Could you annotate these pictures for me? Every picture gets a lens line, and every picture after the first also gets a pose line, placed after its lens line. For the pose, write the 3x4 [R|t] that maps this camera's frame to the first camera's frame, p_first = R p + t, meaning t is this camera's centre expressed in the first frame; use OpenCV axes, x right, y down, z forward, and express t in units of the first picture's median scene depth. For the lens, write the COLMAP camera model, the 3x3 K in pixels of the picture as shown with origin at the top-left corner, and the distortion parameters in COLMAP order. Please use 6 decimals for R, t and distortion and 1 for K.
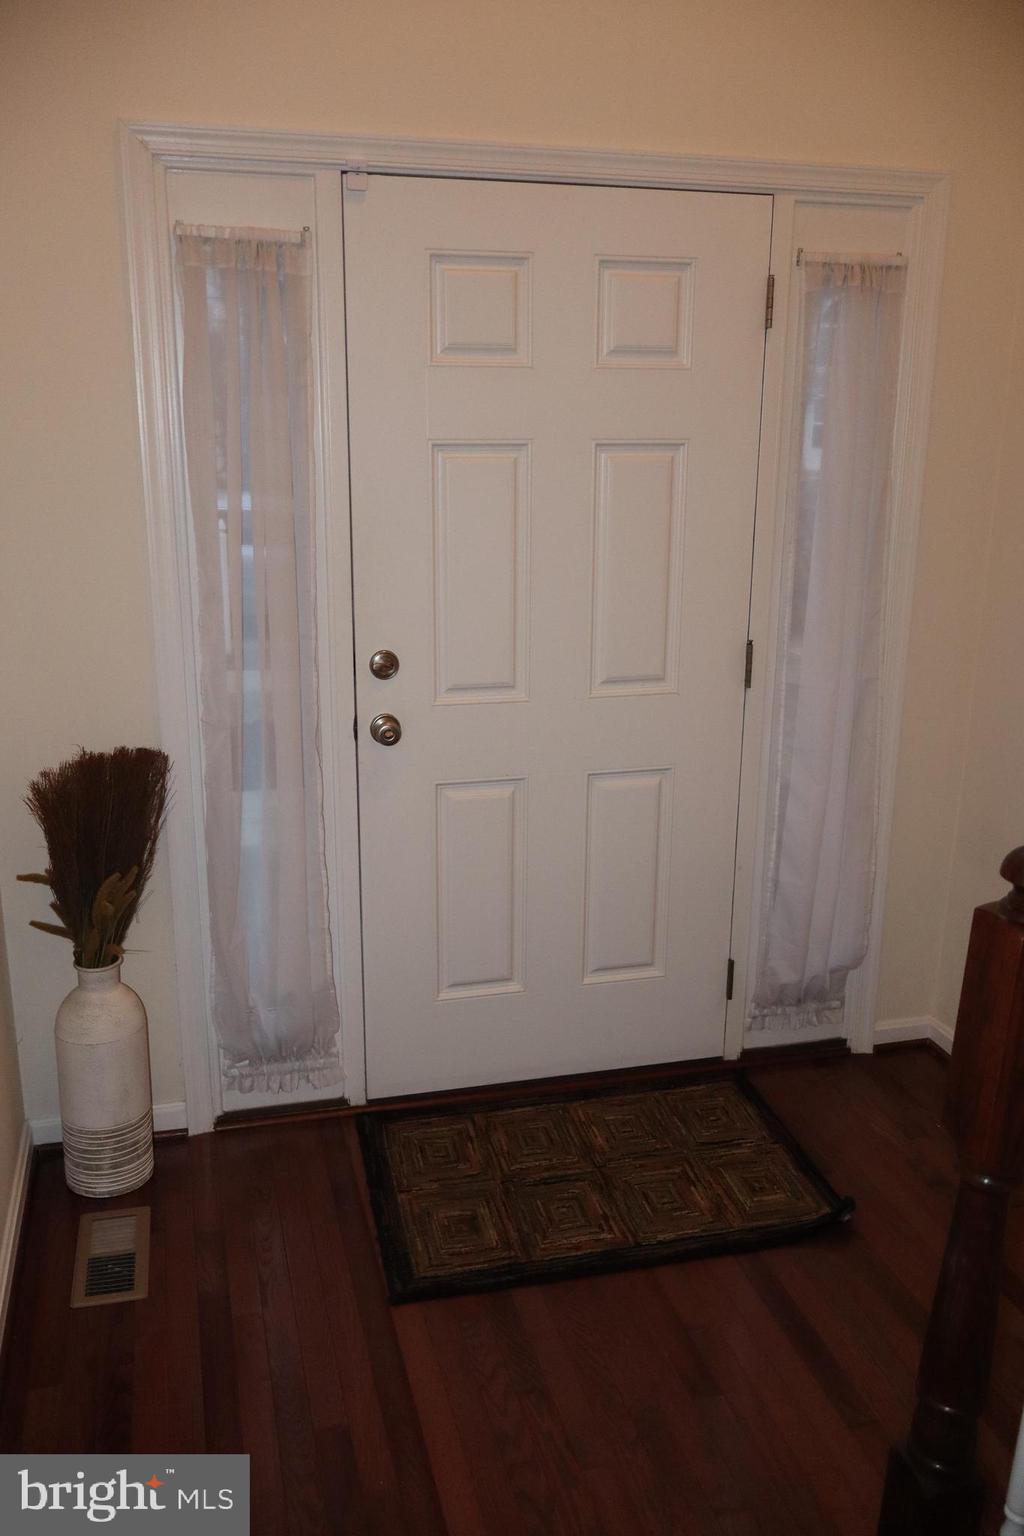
lens RADIAL K [[1275.2, 0, 512.0], [0, 1275.2, 768.0], [0, 0, 1]] dist [0.004313, -0.003398]
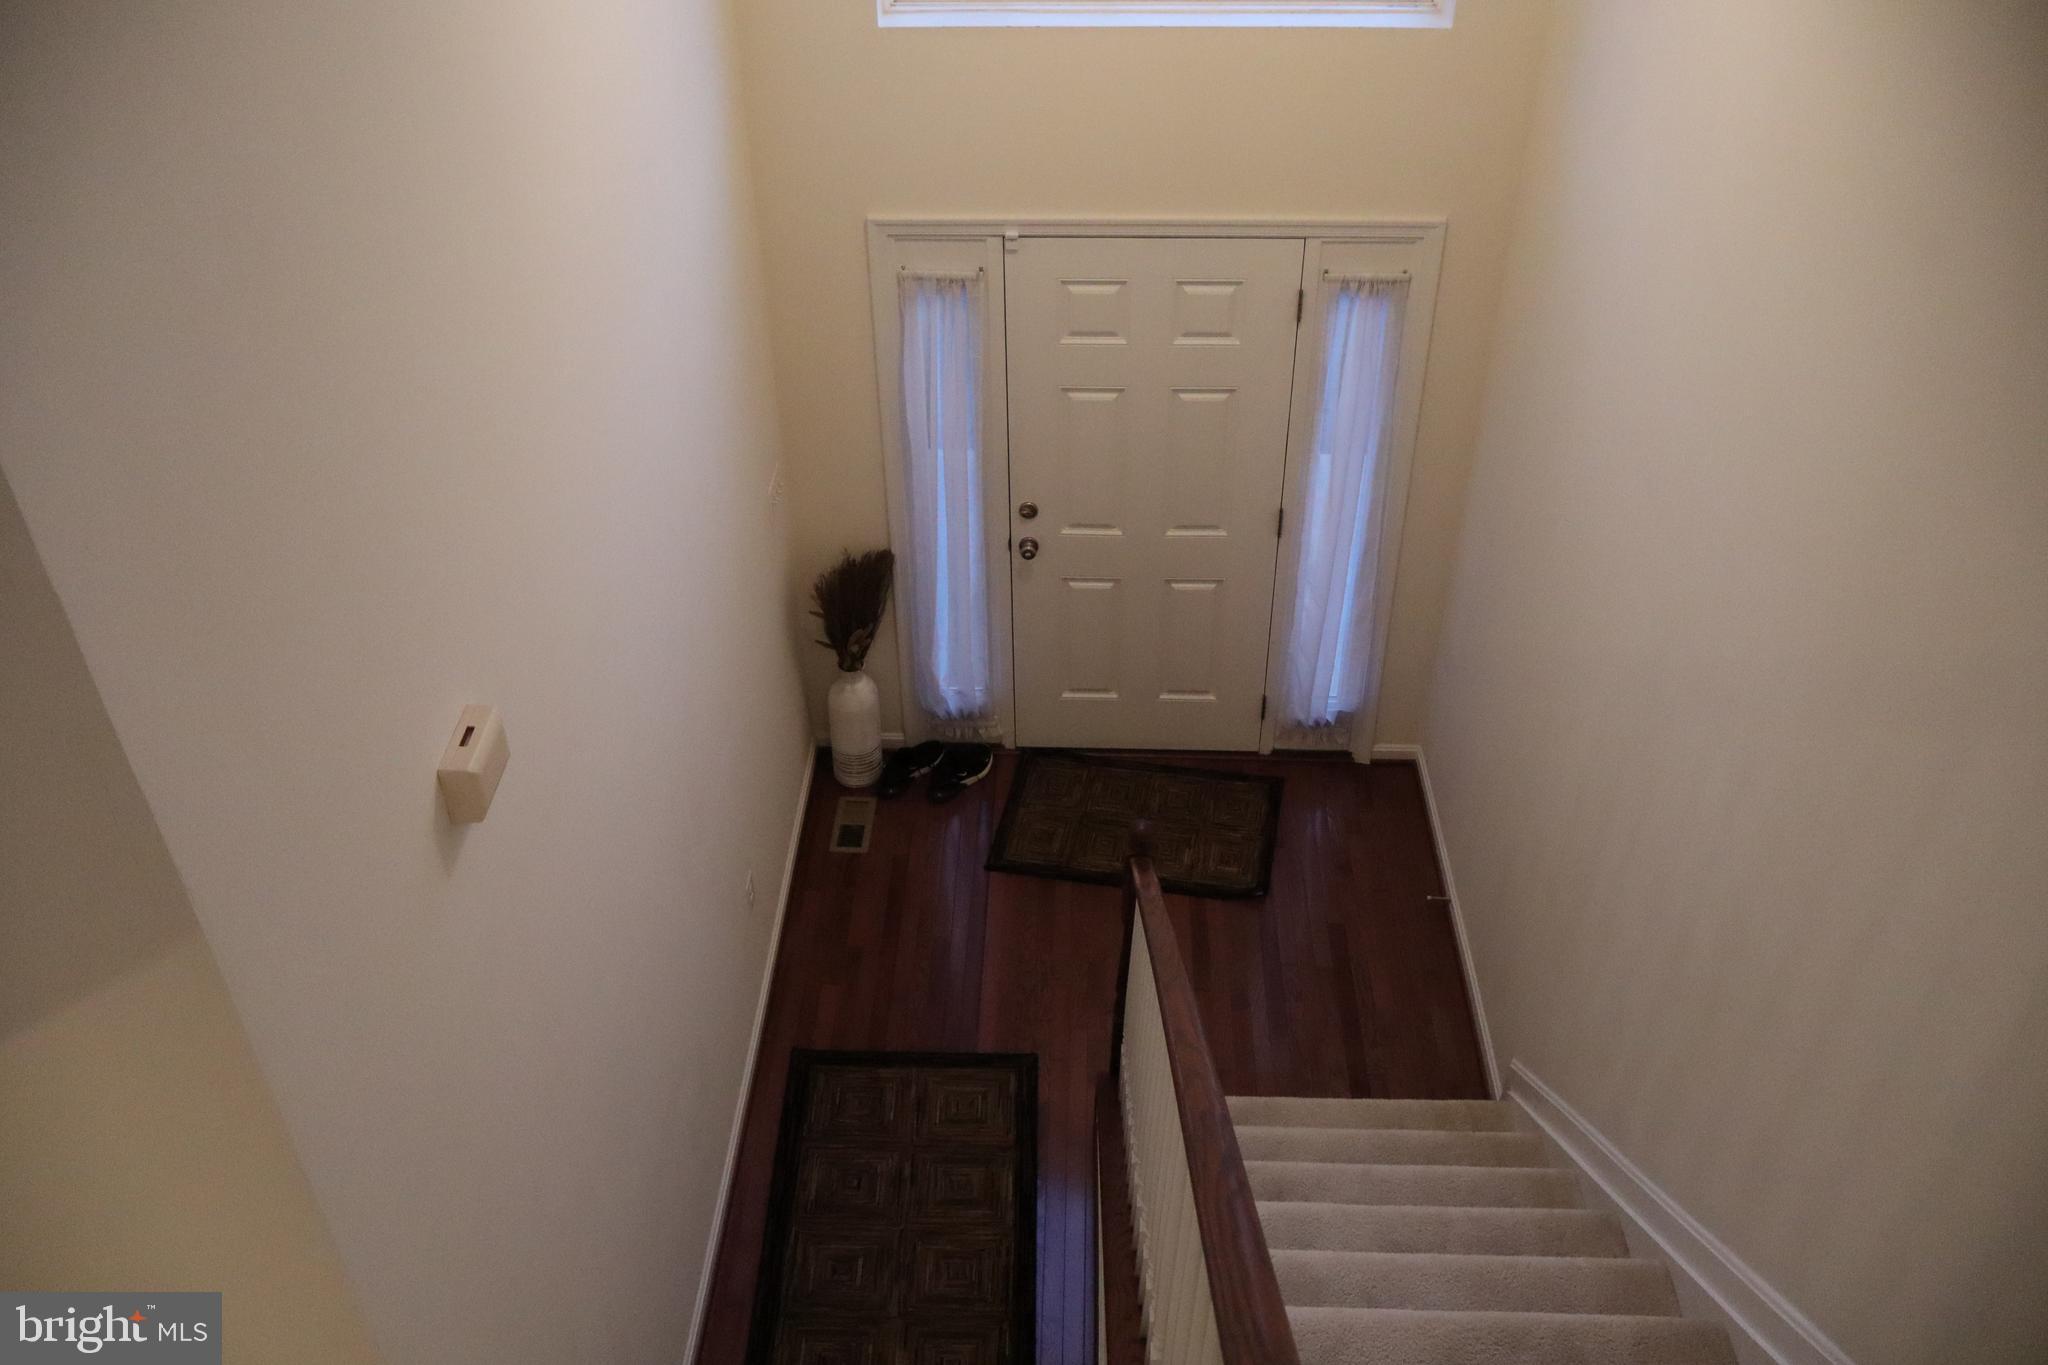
lens RADIAL K [[1687.8, 0, 1024.0], [0, 1687.8, 682.5], [0, 0, 1]] dist [-0.008527, -0.008173]
pose [[0.956253, 0.162424, -0.243309, 0.439431], [-0.059536, 0.922351, 0.381738, -0.685831], [0.286419, -0.350552, 0.891671, -0.936822]]
